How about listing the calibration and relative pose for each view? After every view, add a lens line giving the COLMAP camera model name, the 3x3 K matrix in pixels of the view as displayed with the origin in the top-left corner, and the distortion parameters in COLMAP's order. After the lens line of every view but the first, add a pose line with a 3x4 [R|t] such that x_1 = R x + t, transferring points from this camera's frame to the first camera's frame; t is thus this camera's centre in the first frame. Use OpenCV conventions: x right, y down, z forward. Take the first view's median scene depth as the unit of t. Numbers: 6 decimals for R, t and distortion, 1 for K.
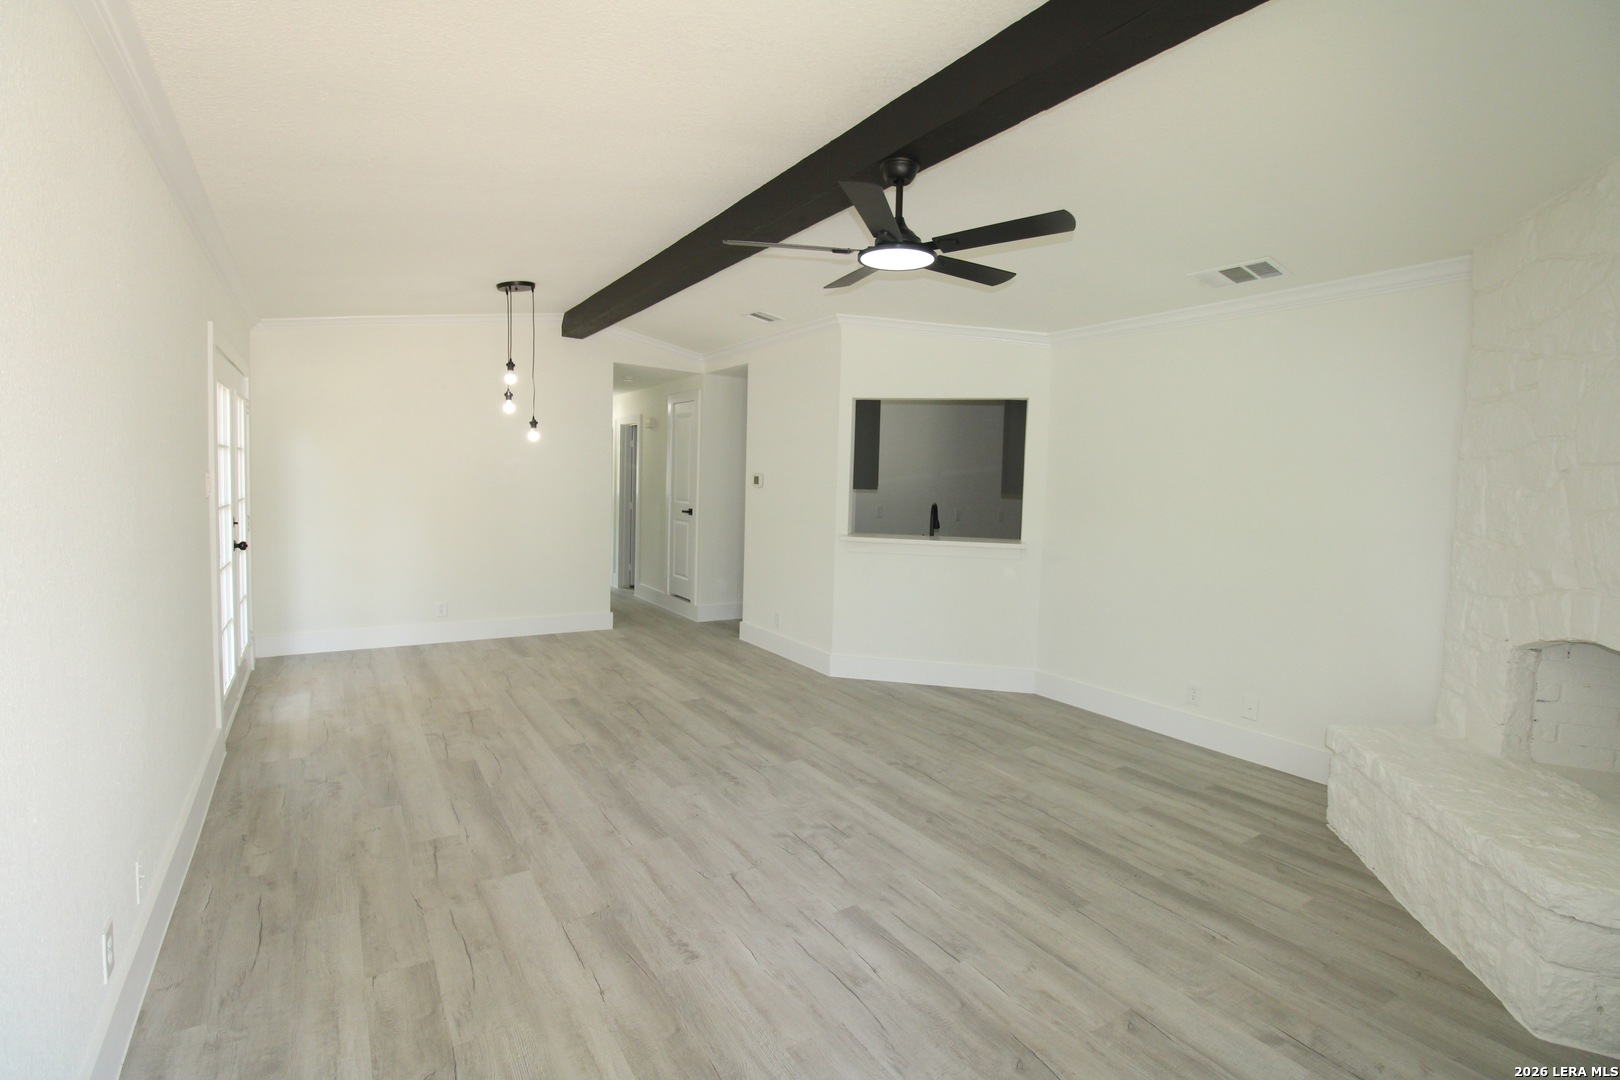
lens RADIAL K [[757.4, 0, 823.3], [0, 757.4, 533.7], [0, 0, 1]] dist [-0.008544, -0.009313]
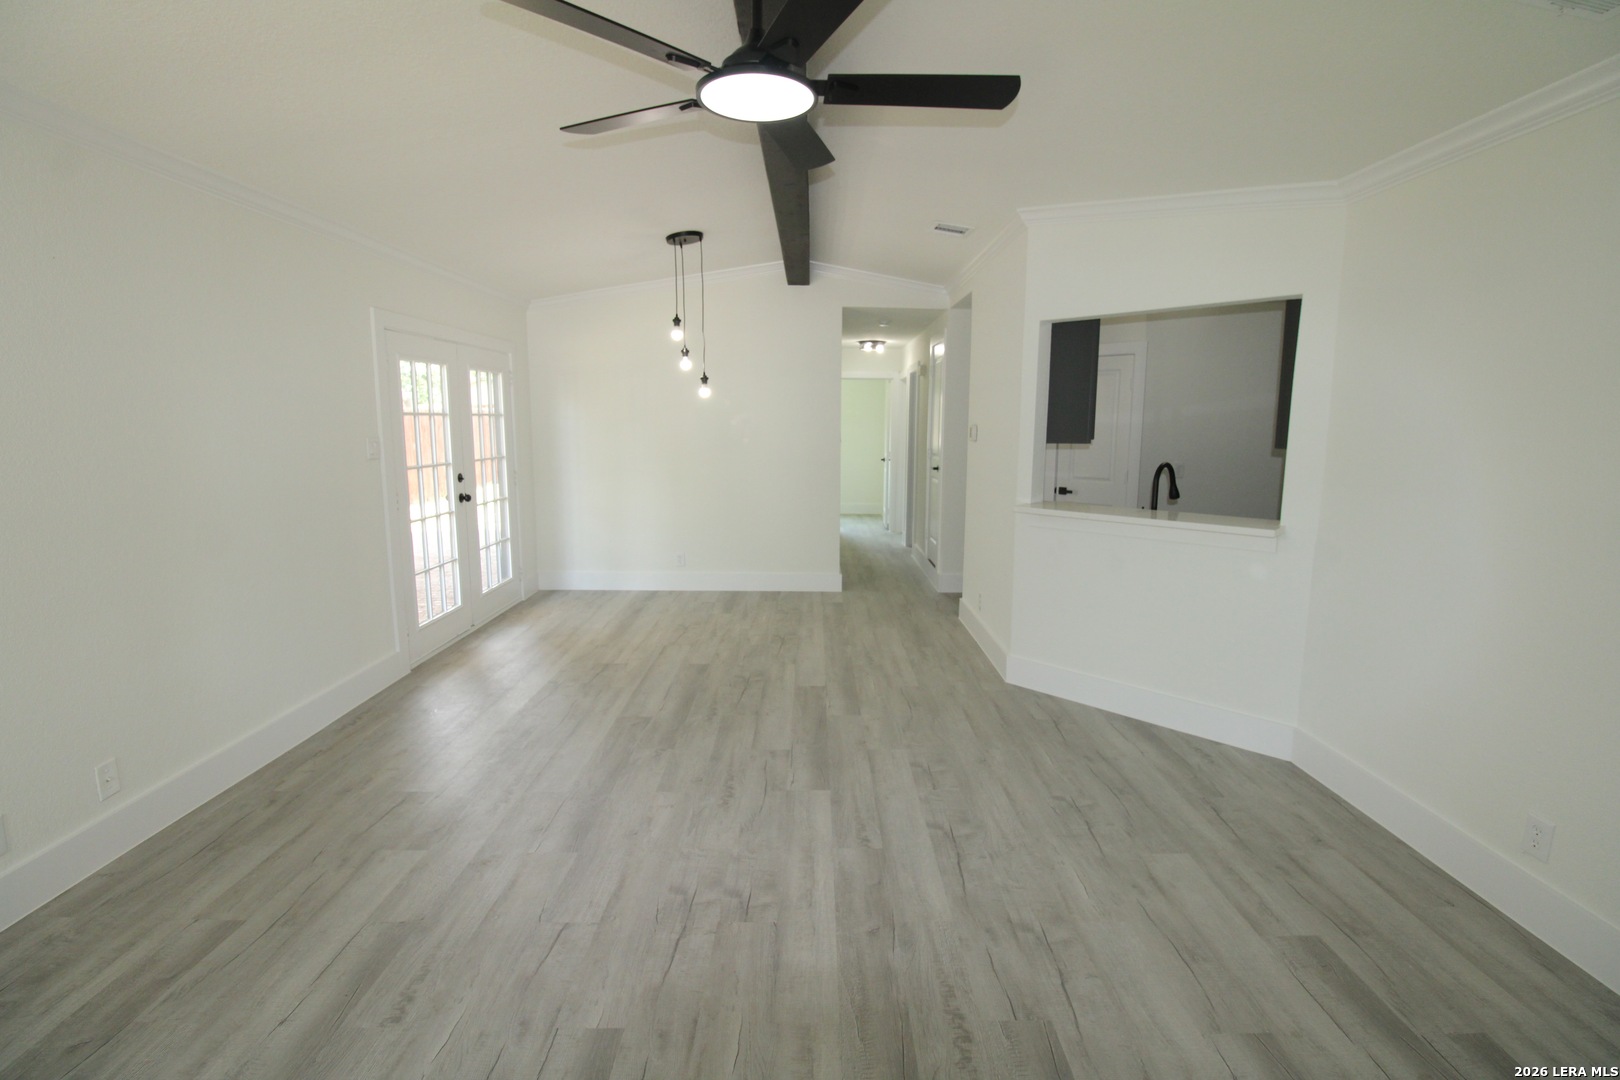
lens RADIAL K [[757.4, 0, 802.0], [0, 757.4, 535.3], [0, 0, 1]] dist [-0.008544, -0.009313]
pose [[0.837236, 0.057196, -0.543843, 0.325421], [-0.019616, 0.997016, 0.074657, -0.024971], [0.546490, -0.051837, 0.835860, 0.297714]]
